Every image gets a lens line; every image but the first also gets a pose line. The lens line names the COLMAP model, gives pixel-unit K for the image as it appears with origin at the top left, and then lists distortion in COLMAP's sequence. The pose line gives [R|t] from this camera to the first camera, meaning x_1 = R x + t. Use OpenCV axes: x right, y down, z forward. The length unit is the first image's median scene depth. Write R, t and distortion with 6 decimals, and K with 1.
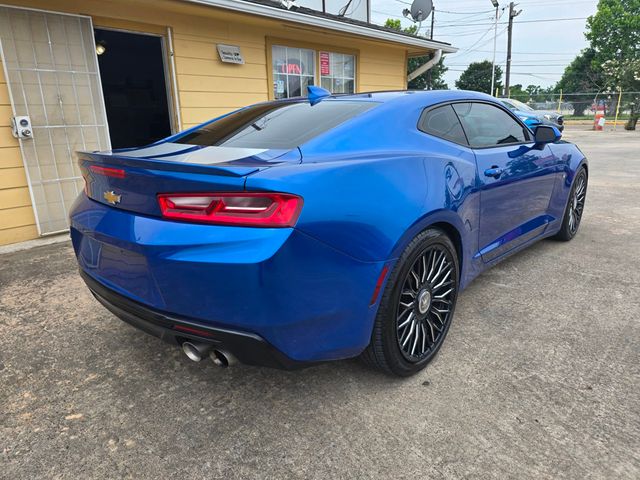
lens RADIAL K [[430.9, 0, 321.7], [0, 430.9, 240.4], [0, 0, 1]] dist [0.004124, 0.002033]
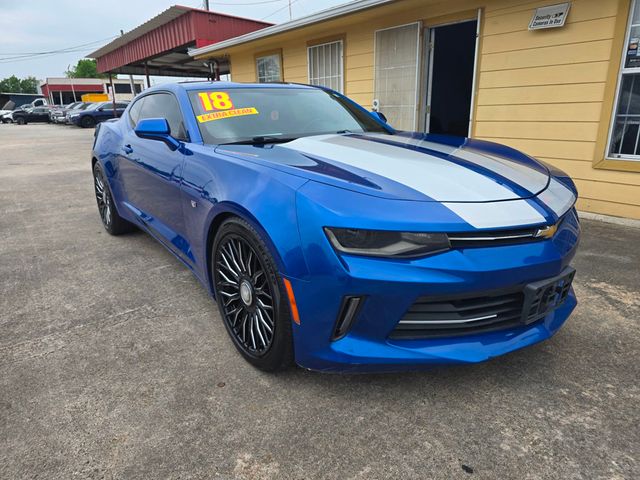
lens RADIAL K [[430.9, 0, 321.1], [0, 430.9, 239.1], [0, 0, 1]] dist [0.004124, 0.002033]
pose [[-0.192054, 0.307137, -0.932085, 1.226538], [-0.256438, 0.901062, 0.349753, -0.400809], [0.947288, 0.306194, -0.094291, 1.363711]]
